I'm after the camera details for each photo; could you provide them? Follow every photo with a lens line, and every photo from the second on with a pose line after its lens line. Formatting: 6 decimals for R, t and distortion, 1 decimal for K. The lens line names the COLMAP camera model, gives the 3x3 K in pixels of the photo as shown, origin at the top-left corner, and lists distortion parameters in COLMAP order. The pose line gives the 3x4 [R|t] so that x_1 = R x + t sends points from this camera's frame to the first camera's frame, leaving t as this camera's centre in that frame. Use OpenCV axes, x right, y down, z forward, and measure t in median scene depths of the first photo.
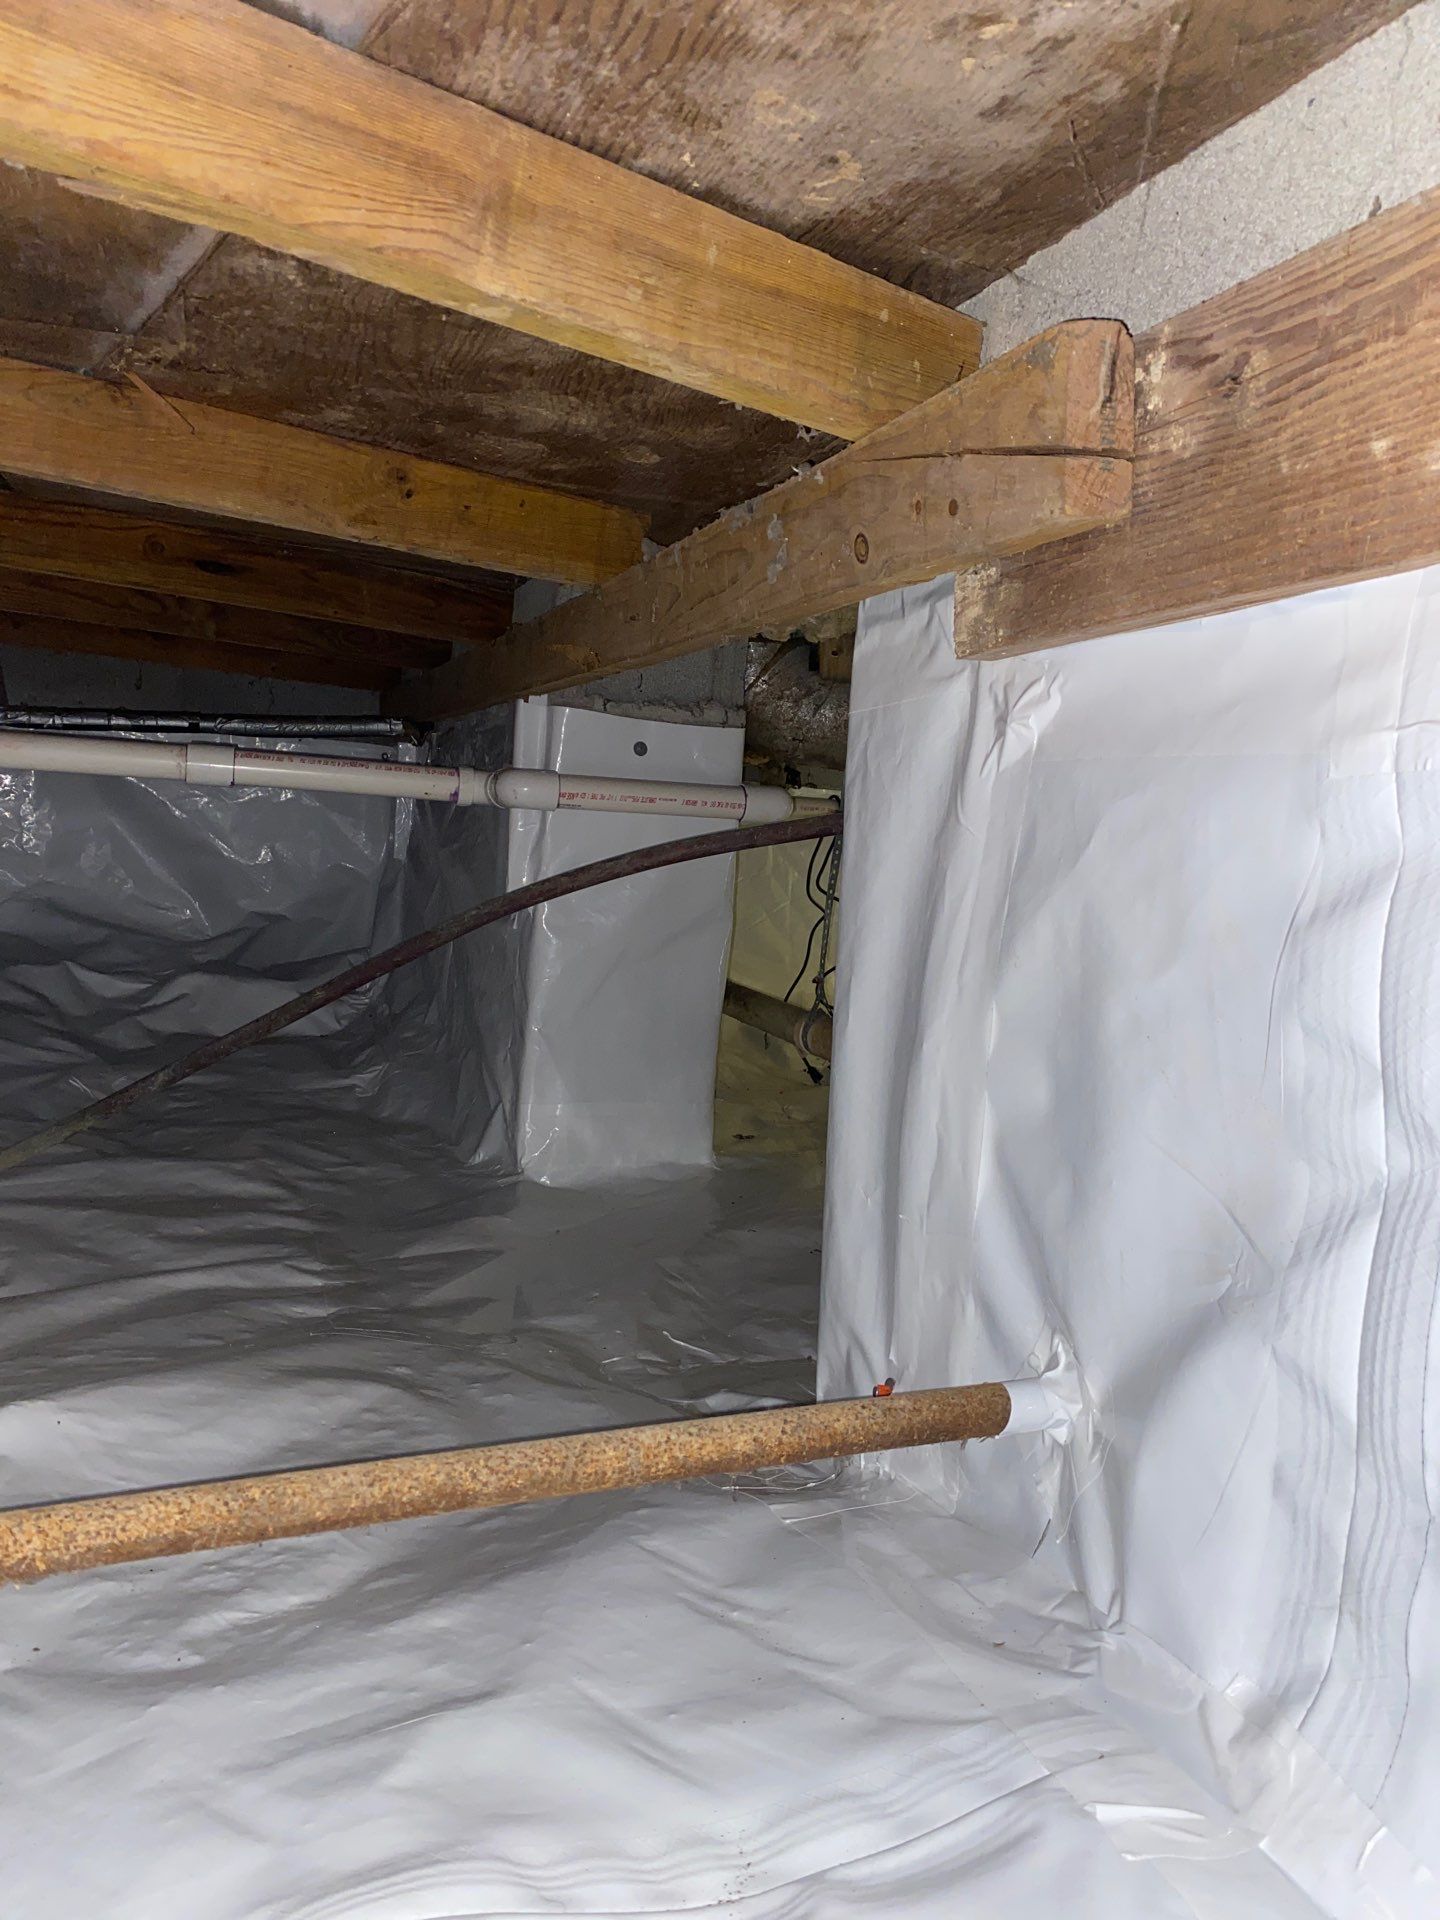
lens RADIAL K [[1488.9, 0, 720.0], [0, 1488.9, 960.0], [0, 0, 1]] dist [0.107612, 0.000251]
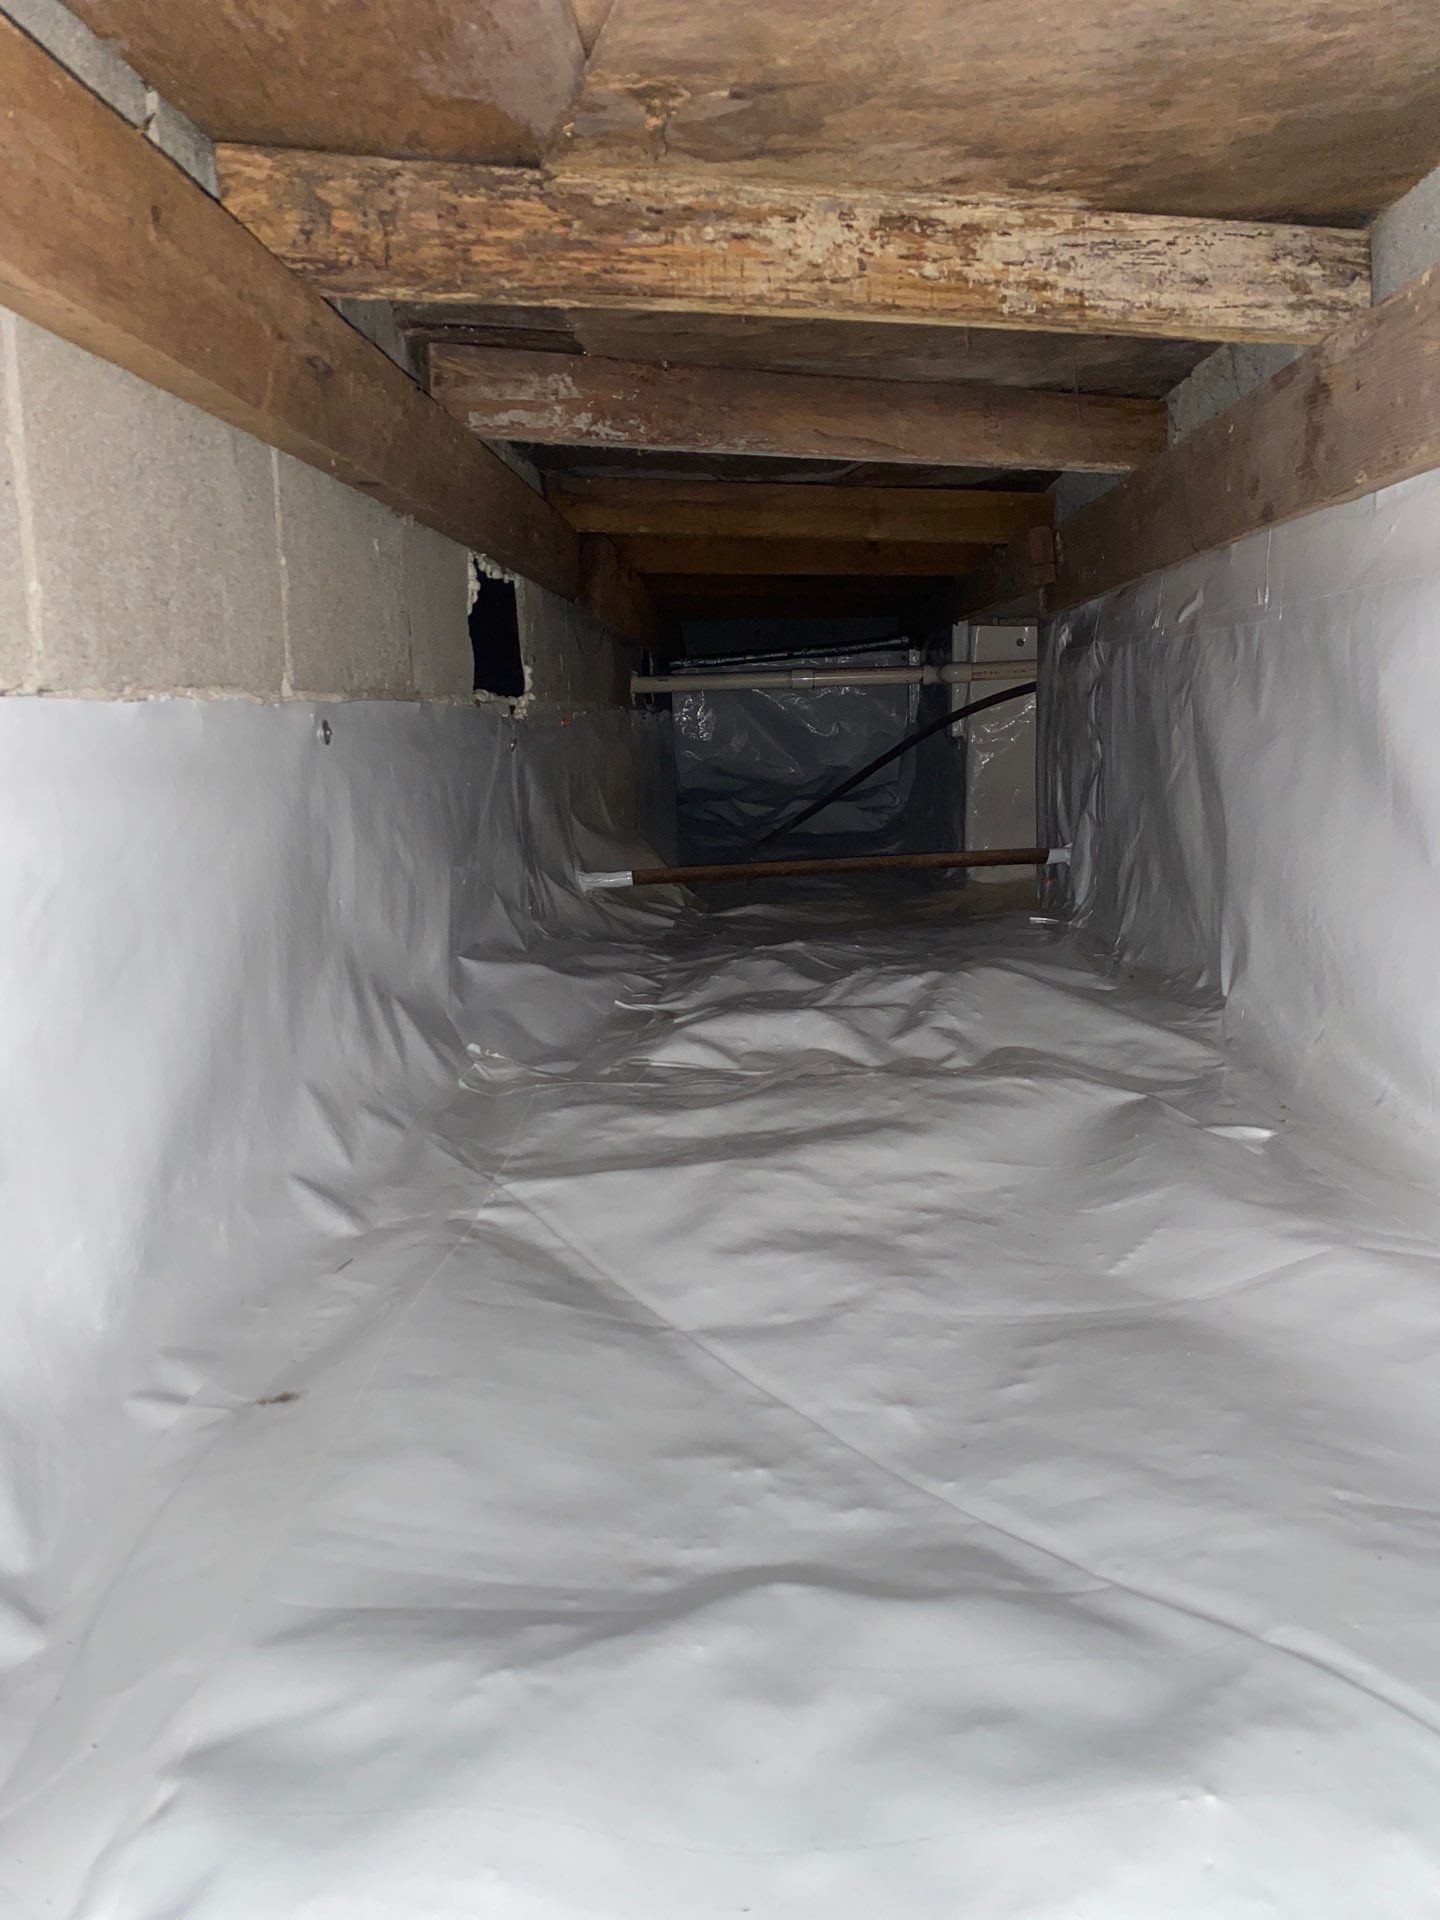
lens RADIAL K [[1488.9, 0, 720.0], [0, 1488.9, 960.0], [0, 0, 1]] dist [0.107612, 0.000251]
pose [[0.925078, -0.034642, -0.378195, 0.206169], [0.064105, 0.995785, 0.065590, 0.072382], [0.374329, -0.084920, 0.923400, -0.622265]]
